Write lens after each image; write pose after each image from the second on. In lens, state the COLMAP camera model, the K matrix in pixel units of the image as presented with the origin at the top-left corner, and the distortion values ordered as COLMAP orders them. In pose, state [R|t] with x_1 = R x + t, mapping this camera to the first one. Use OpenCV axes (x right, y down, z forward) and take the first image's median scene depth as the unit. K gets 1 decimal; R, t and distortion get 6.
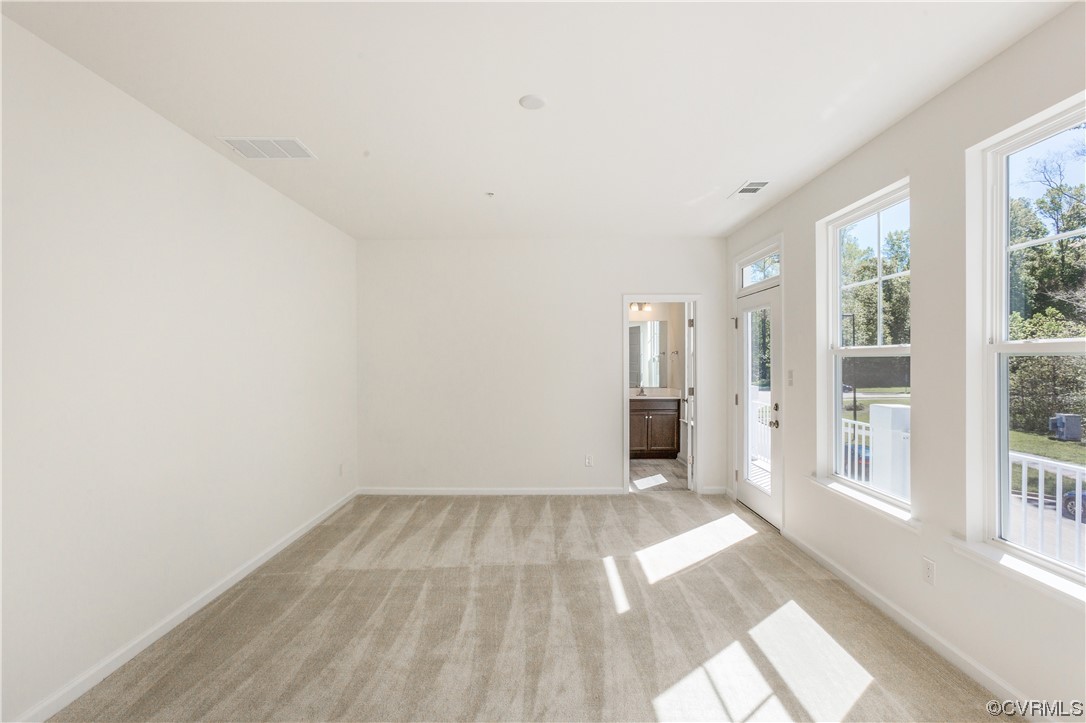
lens RADIAL K [[506.6, 0, 567.4], [0, 506.6, 358.6], [0, 0, 1]] dist [-0.000222, 0.001230]
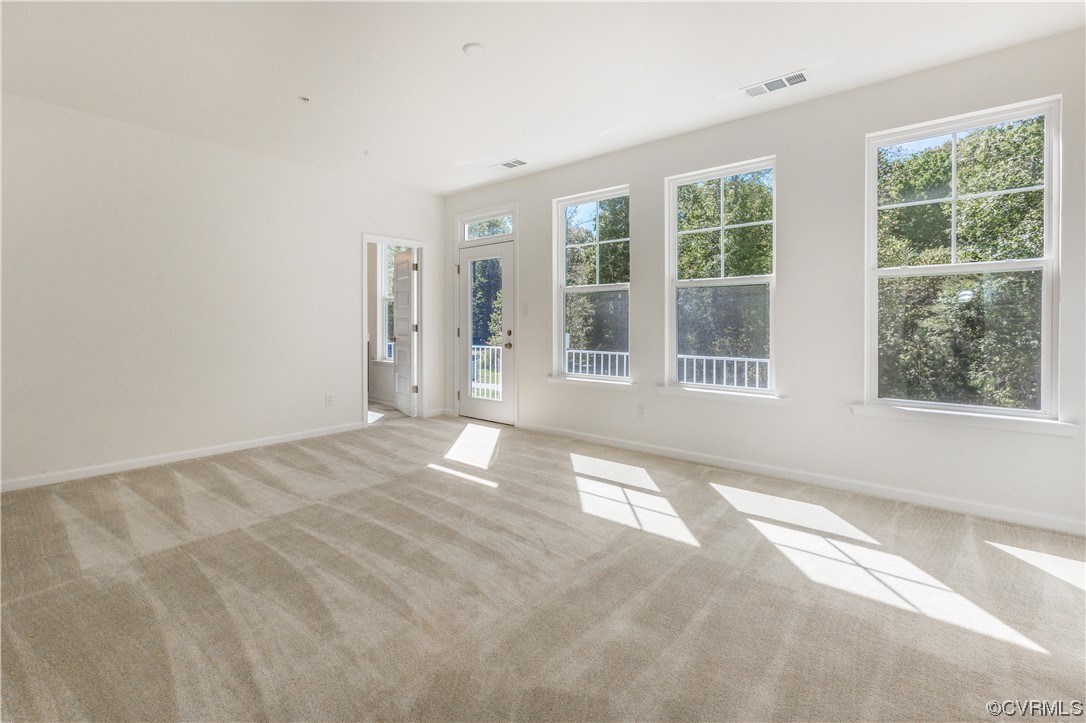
lens RADIAL K [[486.3, 0, 543.4], [0, 486.3, 329.3], [0, 0, 1]] dist [-0.001298, 0.008523]
pose [[0.661264, -0.014322, 0.750016, -0.677094], [0.005341, 0.999882, 0.014384, 0.095402], [-0.750134, -0.005505, 0.661263, 0.121631]]
